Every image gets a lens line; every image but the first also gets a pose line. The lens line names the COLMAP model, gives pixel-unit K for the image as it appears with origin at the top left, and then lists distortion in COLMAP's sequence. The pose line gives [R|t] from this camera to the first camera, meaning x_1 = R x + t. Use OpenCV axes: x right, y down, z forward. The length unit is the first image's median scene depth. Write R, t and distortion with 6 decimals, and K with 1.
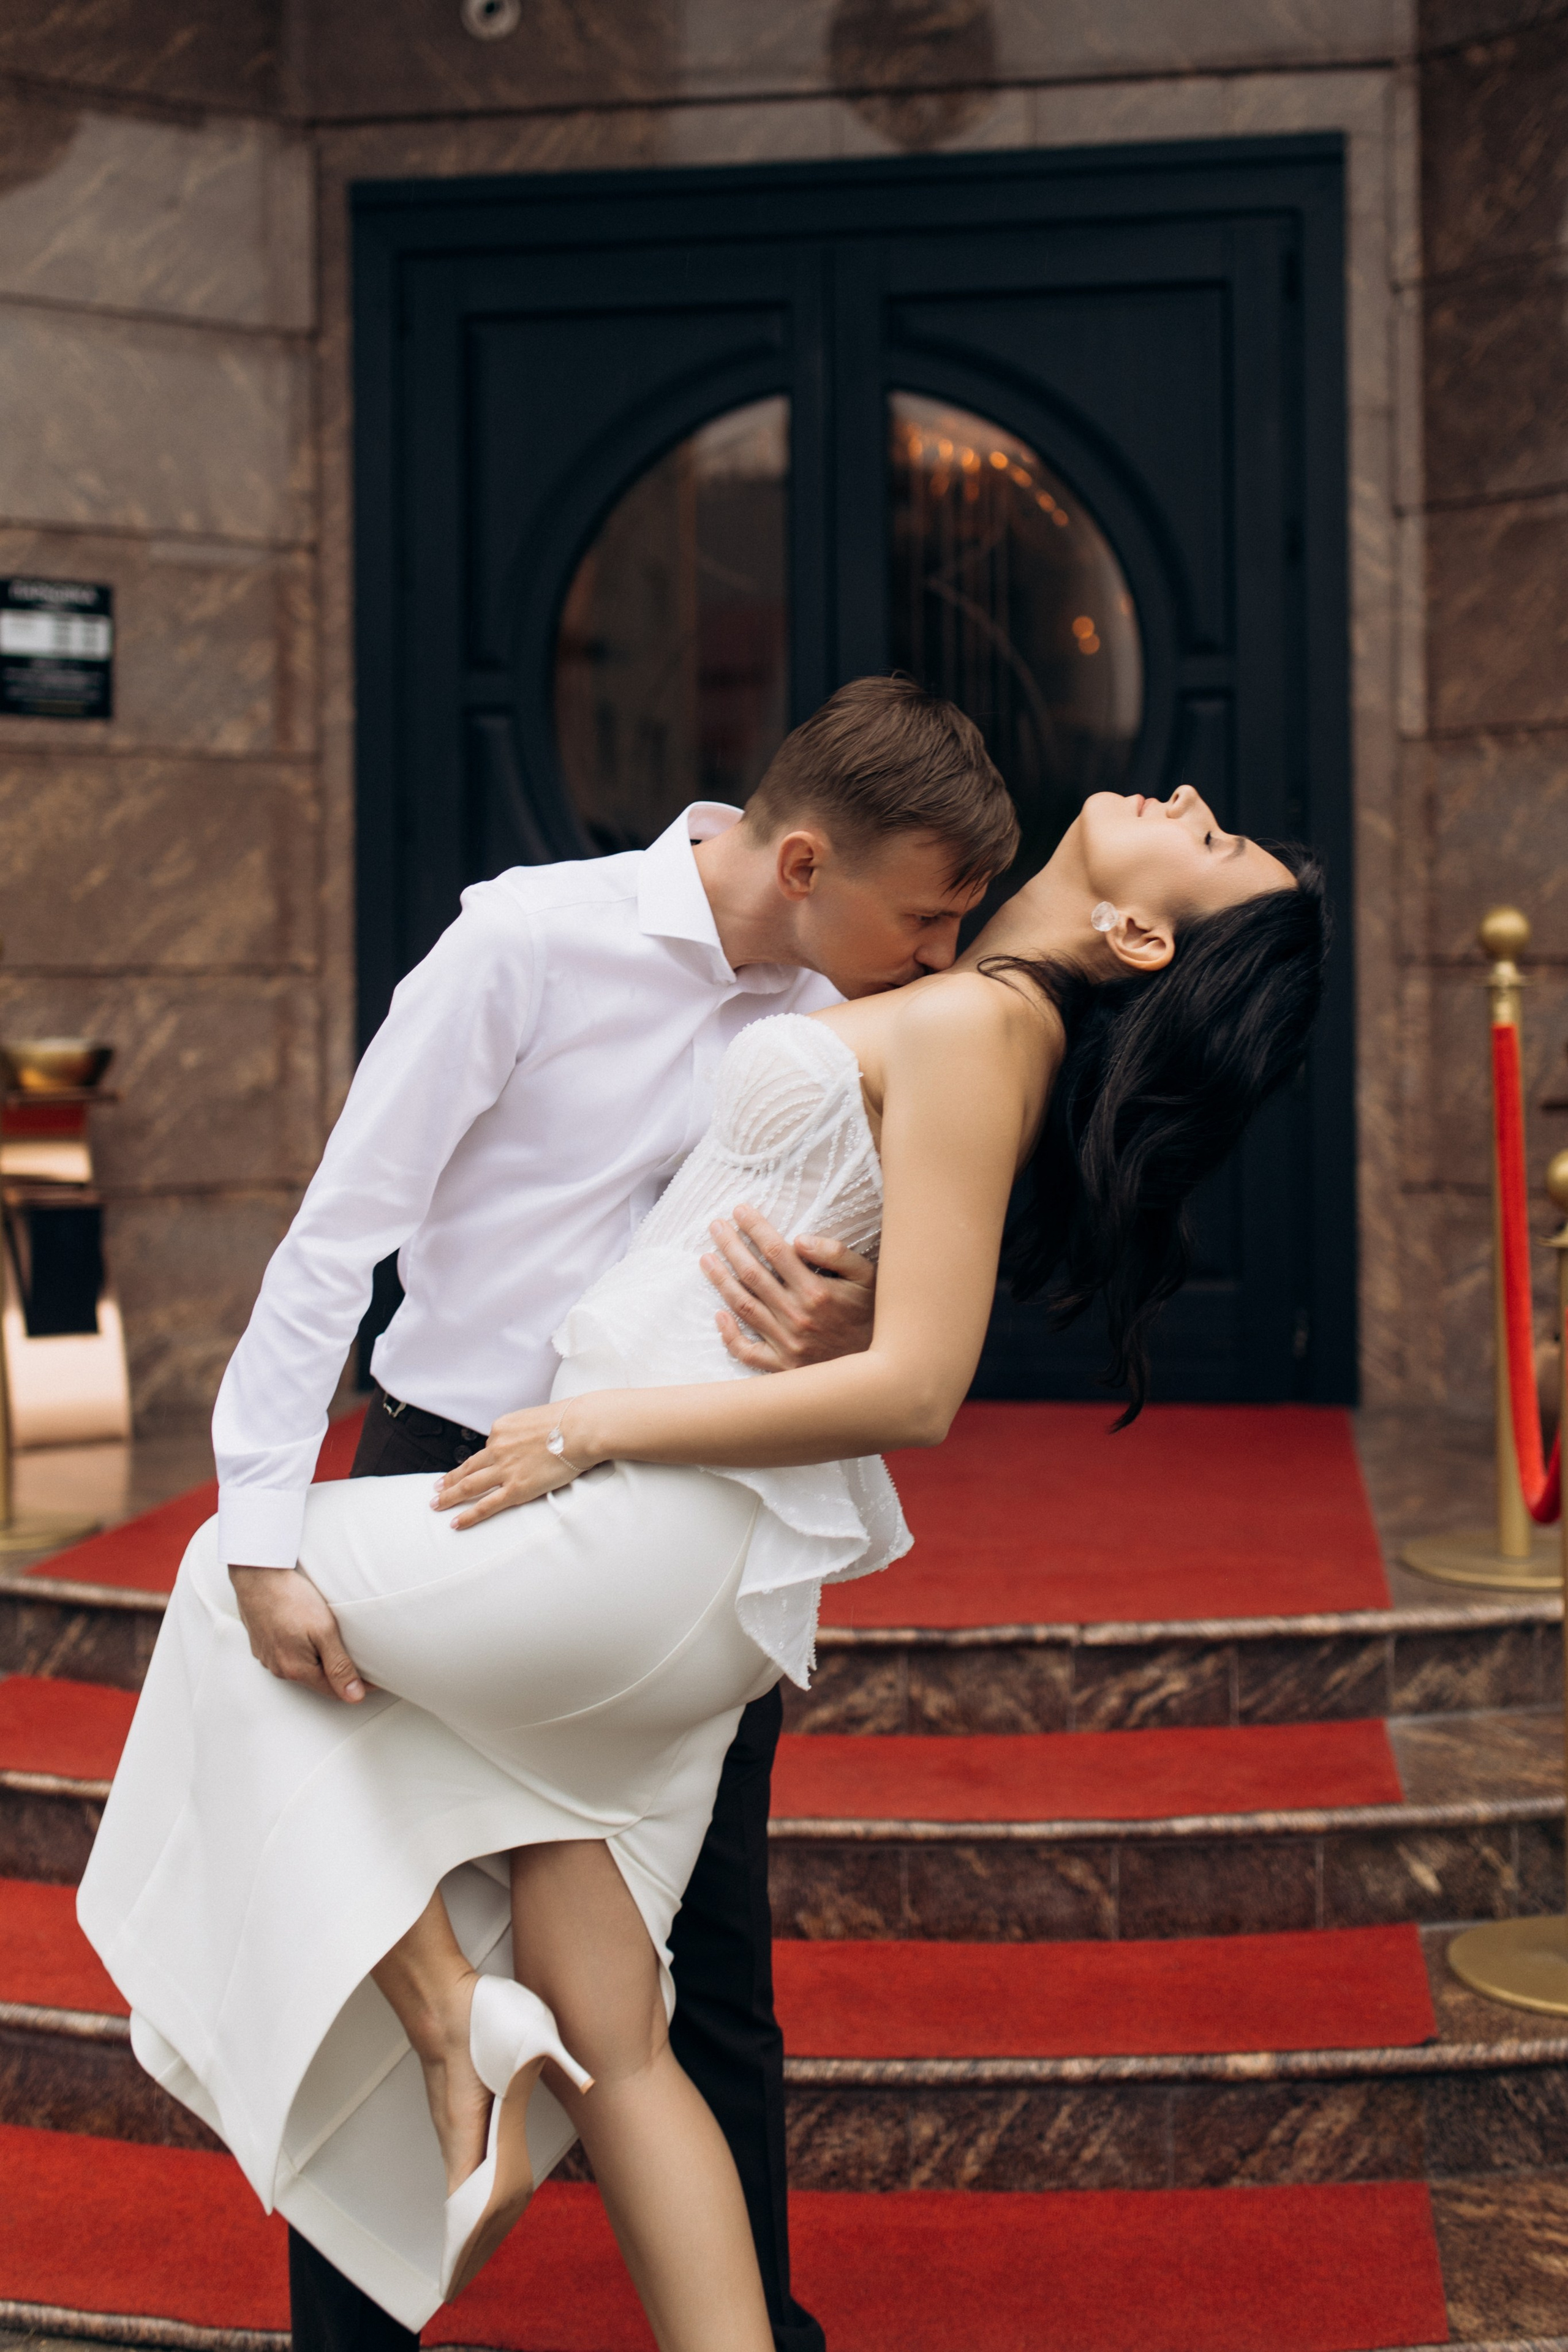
lens RADIAL K [[2898.4, 0, 820.3], [0, 2898.4, 938.7], [0, 0, 1]] dist [0.001973, 0.015890]
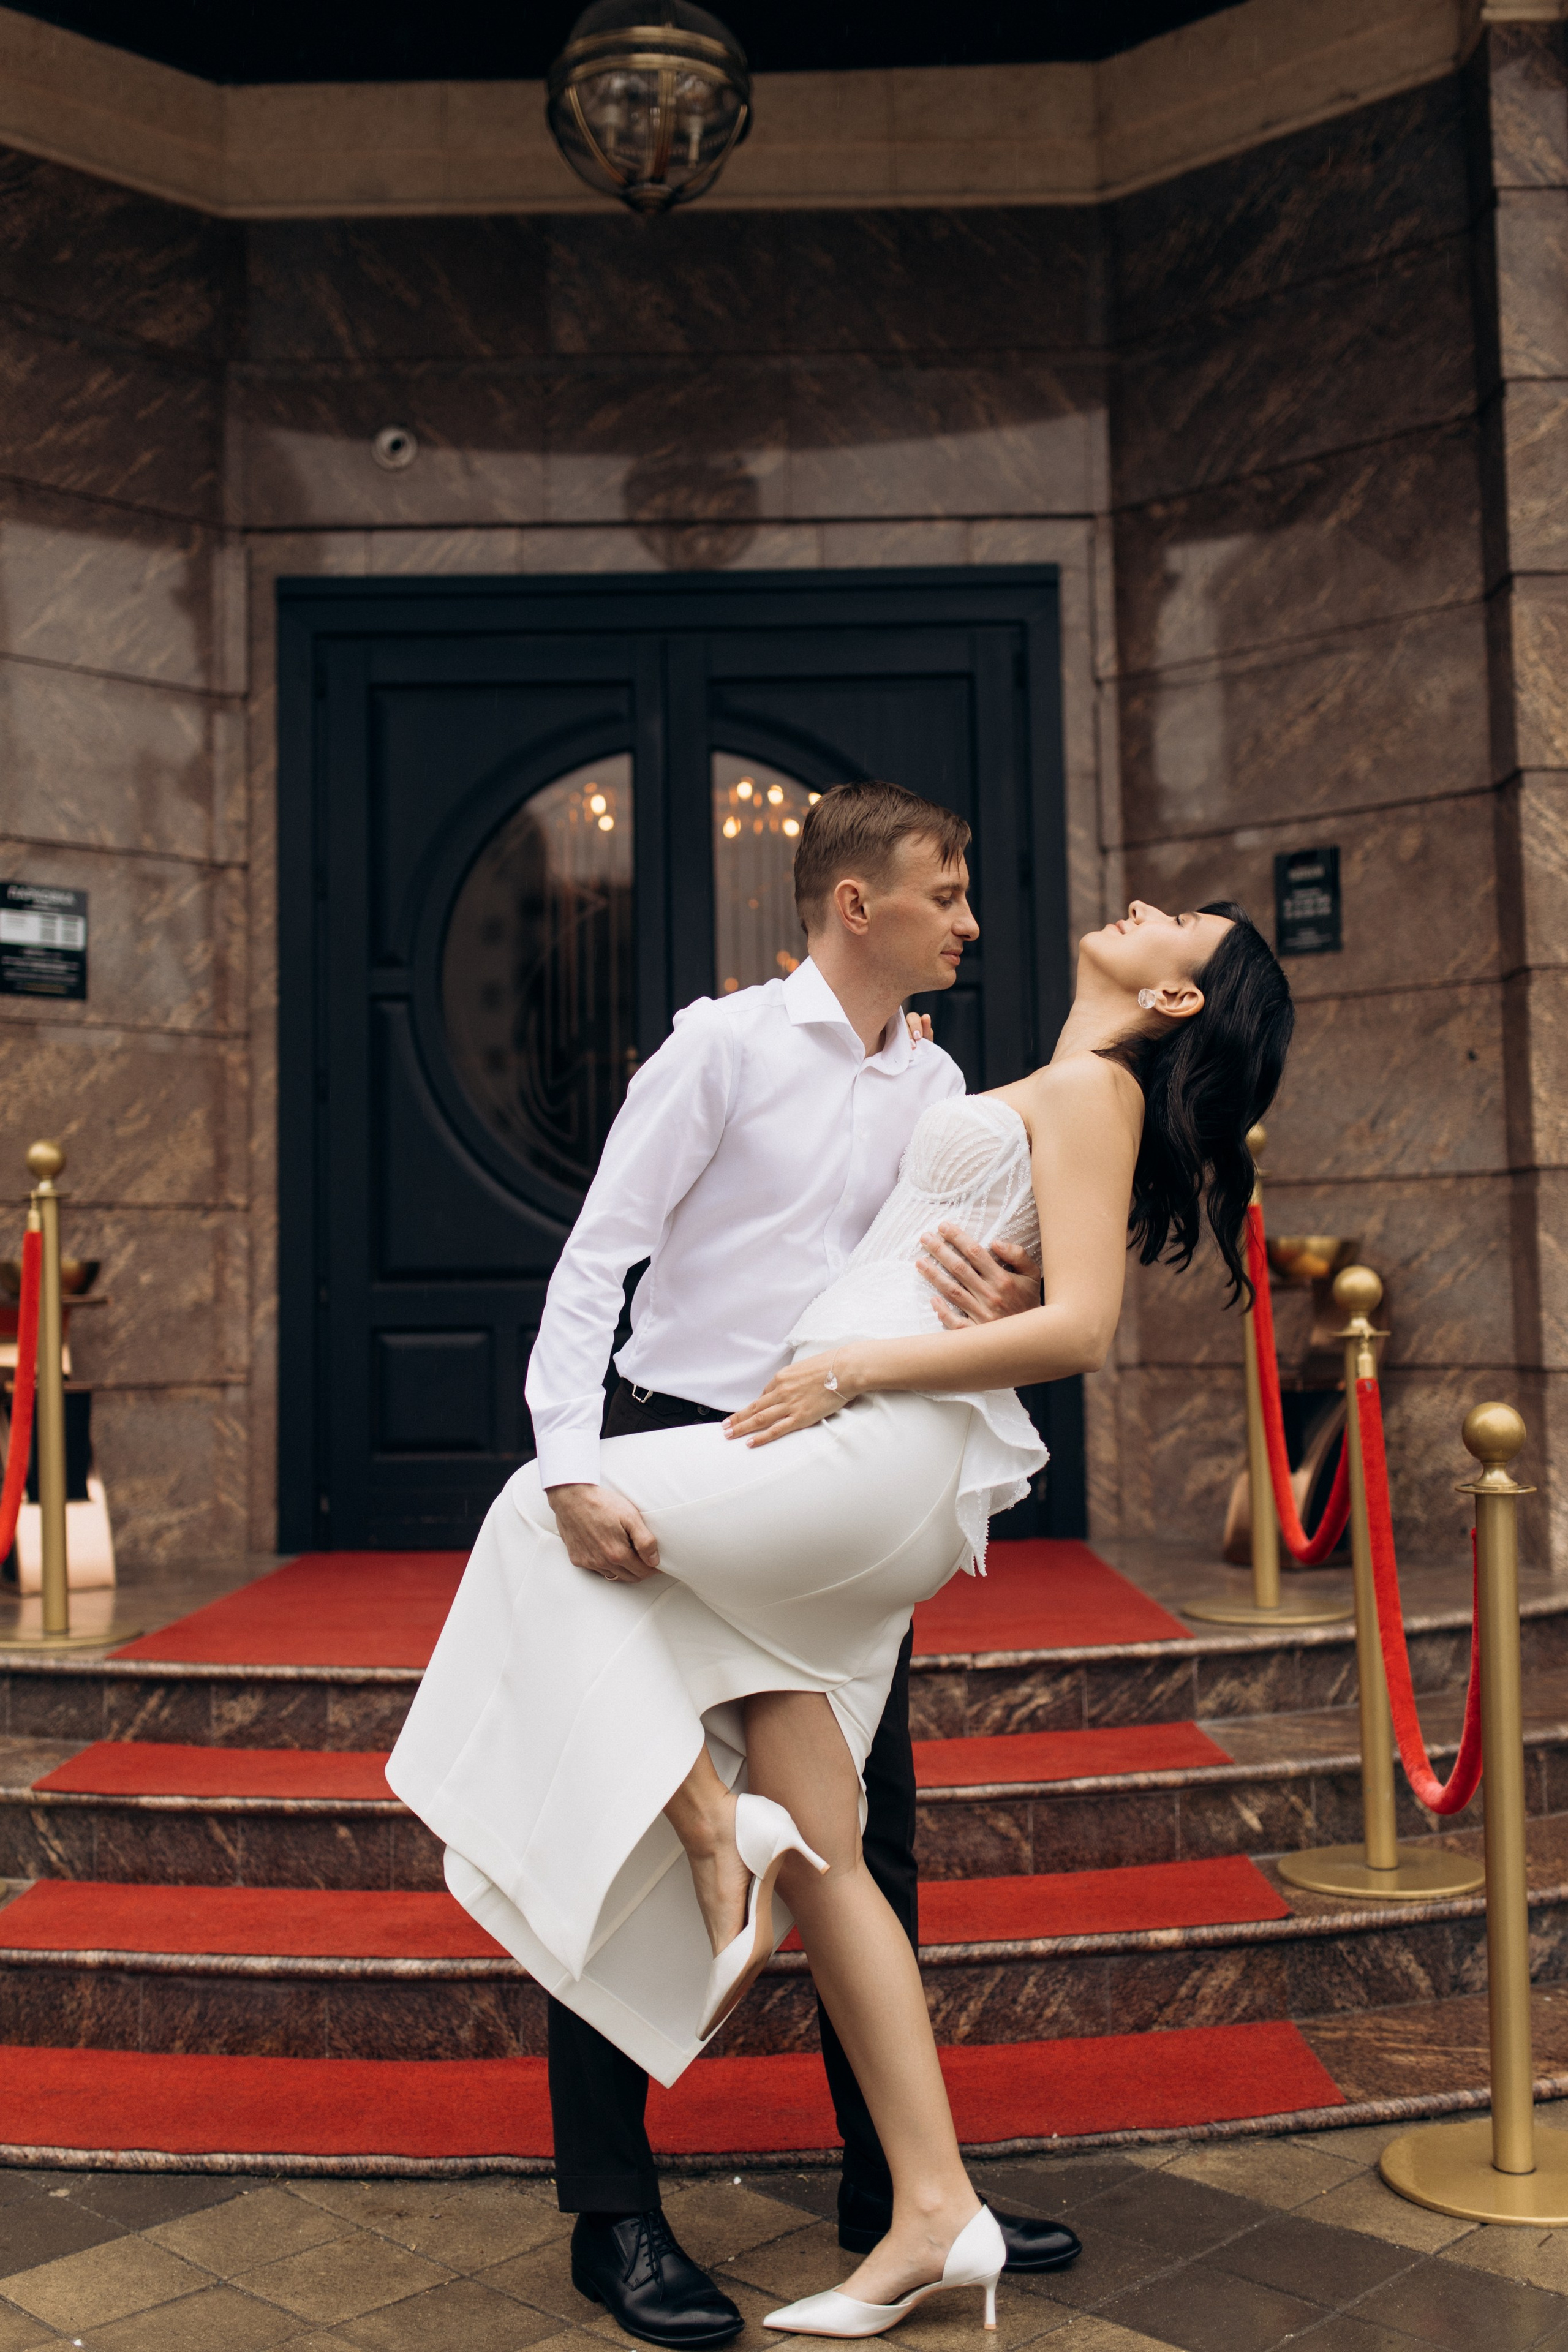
lens RADIAL K [[2487.3, 0, 782.4], [0, 2487.3, 1116.9], [0, 0, 1]] dist [0.005150, 0.011843]
pose [[0.987452, 0.001837, 0.157908, -0.177471], [0.009339, 0.997503, -0.070006, 0.073988], [-0.157642, 0.070603, 0.984969, -0.115082]]
